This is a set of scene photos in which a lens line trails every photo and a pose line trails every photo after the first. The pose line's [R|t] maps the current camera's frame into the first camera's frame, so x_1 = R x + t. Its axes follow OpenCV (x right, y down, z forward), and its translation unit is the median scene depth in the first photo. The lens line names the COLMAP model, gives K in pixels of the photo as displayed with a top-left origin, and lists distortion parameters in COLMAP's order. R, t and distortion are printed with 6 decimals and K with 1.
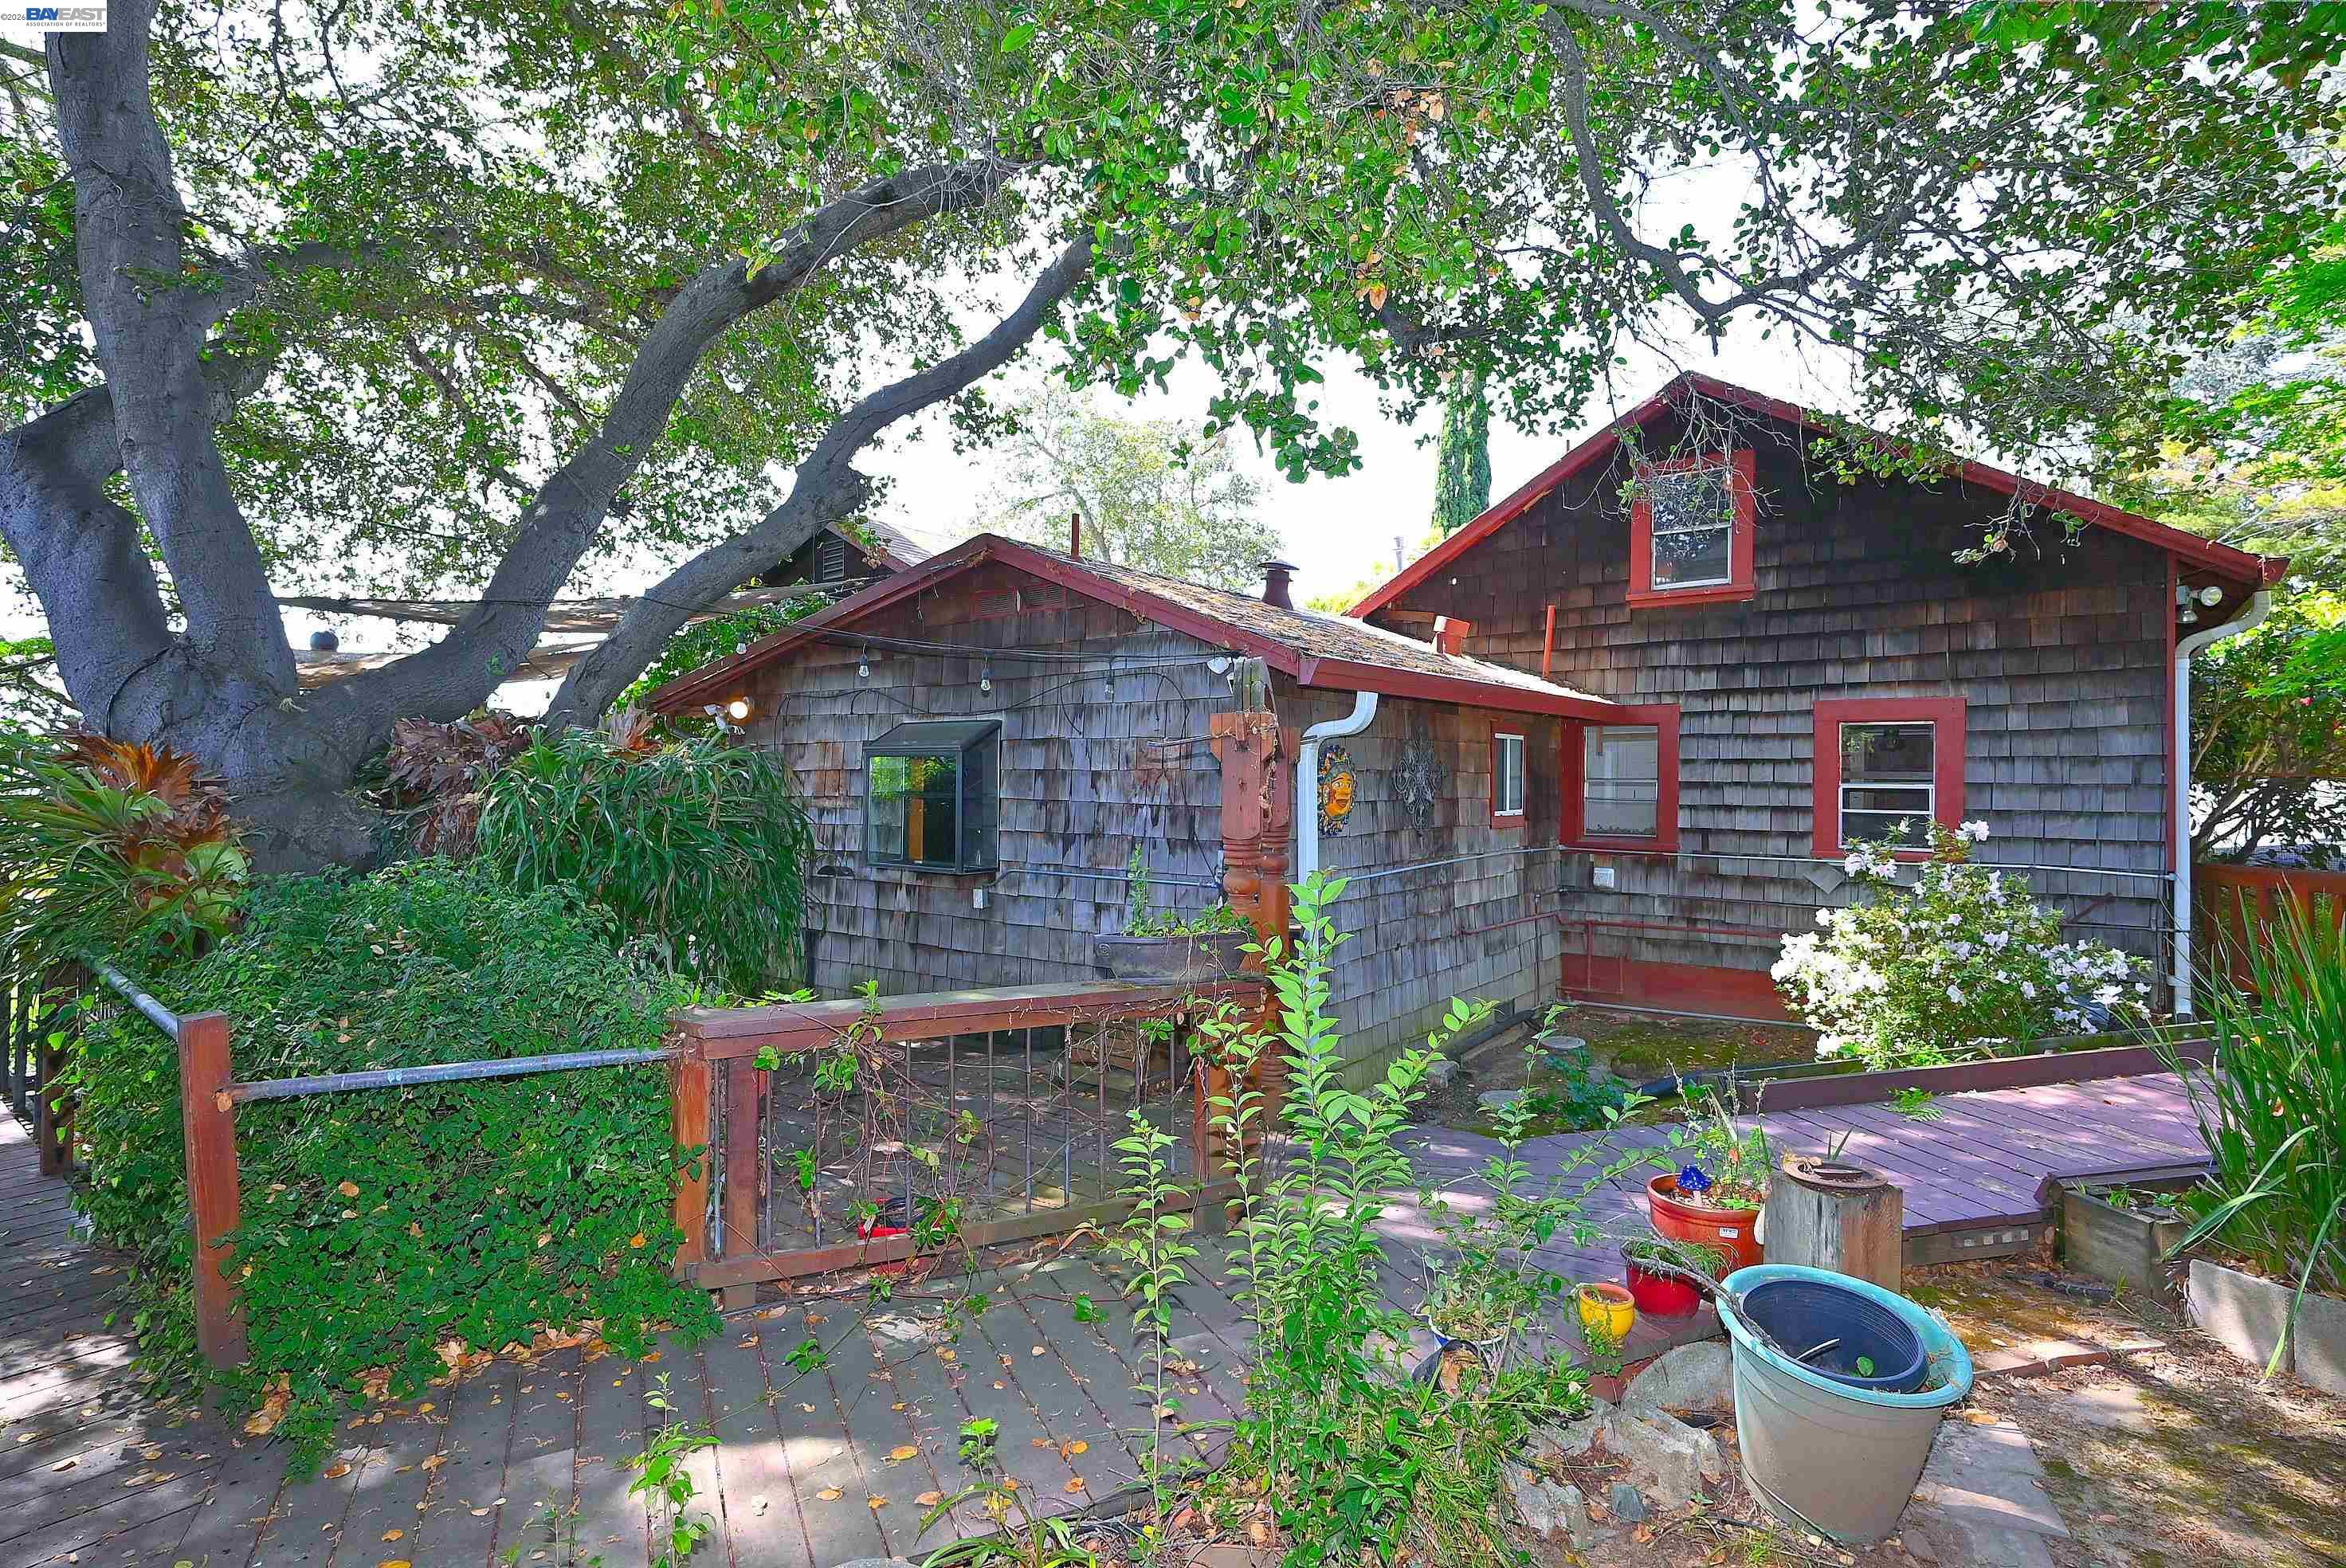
lens RADIAL K [[1156.6, 0, 1176.7], [0, 1156.6, 784.1], [0, 0, 1]] dist [-0.009366, 0.004451]
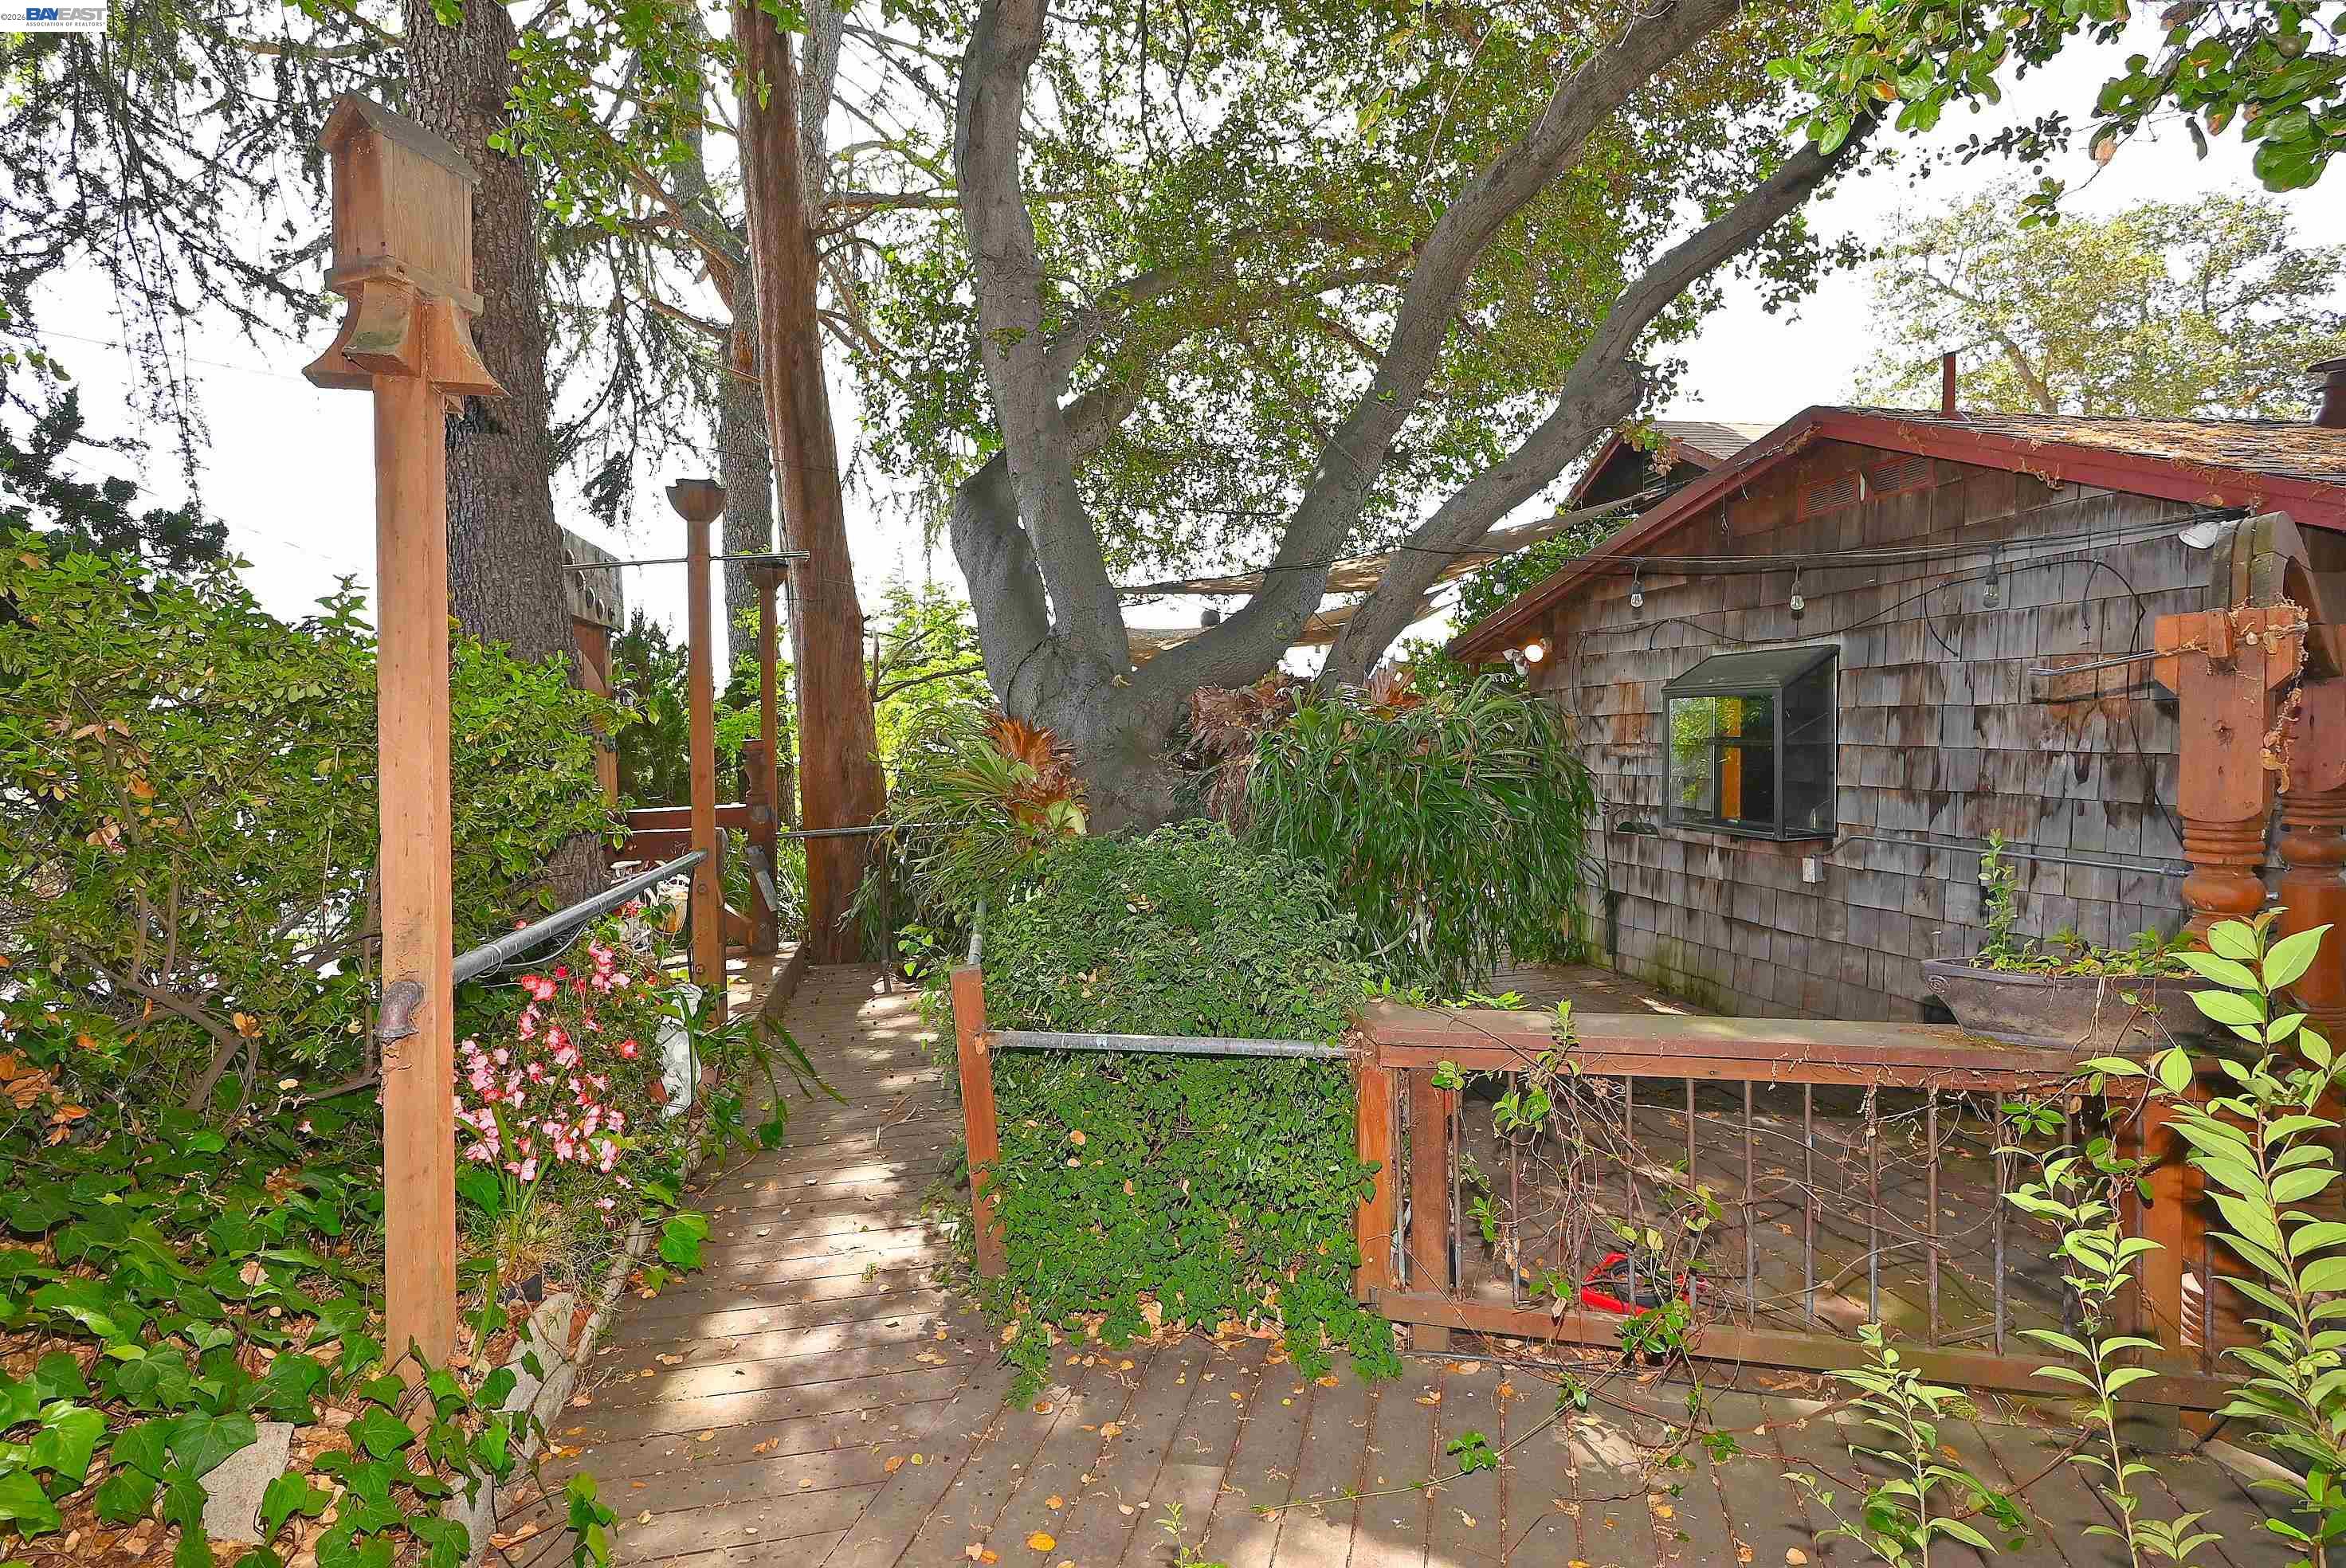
lens RADIAL K [[1156.6, 0, 1168.2], [0, 1156.6, 783.9], [0, 0, 1]] dist [-0.009366, 0.004451]
pose [[0.749487, 0.003617, -0.662010, 0.026506], [0.032773, 0.998556, 0.042559, -0.009887], [0.661208, -0.053593, 0.748286, 0.119757]]
